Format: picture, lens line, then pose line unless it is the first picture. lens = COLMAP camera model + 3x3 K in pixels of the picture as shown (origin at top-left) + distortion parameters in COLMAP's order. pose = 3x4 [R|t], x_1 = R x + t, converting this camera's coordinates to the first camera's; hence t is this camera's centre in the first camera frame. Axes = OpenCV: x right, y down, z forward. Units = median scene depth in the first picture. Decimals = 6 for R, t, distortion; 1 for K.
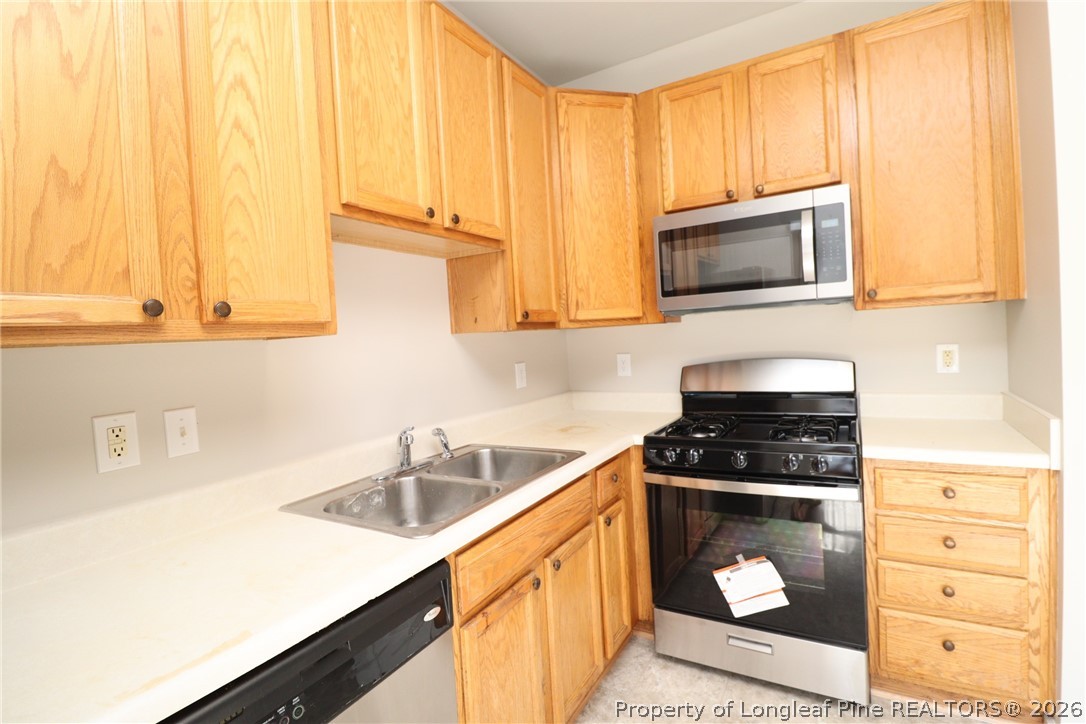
lens RADIAL K [[503.7, 0, 556.6], [0, 503.7, 354.0], [0, 0, 1]] dist [-0.004054, -0.007563]
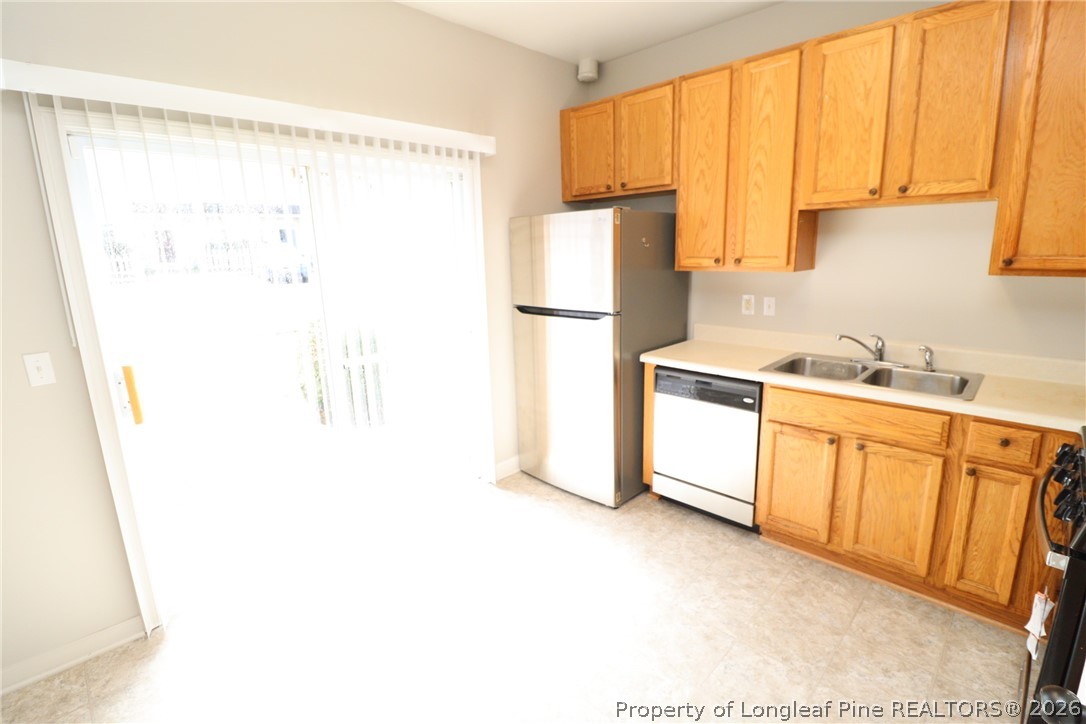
lens RADIAL K [[503.7, 0, 556.6], [0, 503.7, 354.0], [0, 0, 1]] dist [-0.004054, -0.007563]
pose [[-0.249199, 0.261417, -0.932503, 1.384805], [0.008907, 0.963457, 0.267715, -0.211906], [0.968411, 0.058409, -0.242420, 0.459504]]
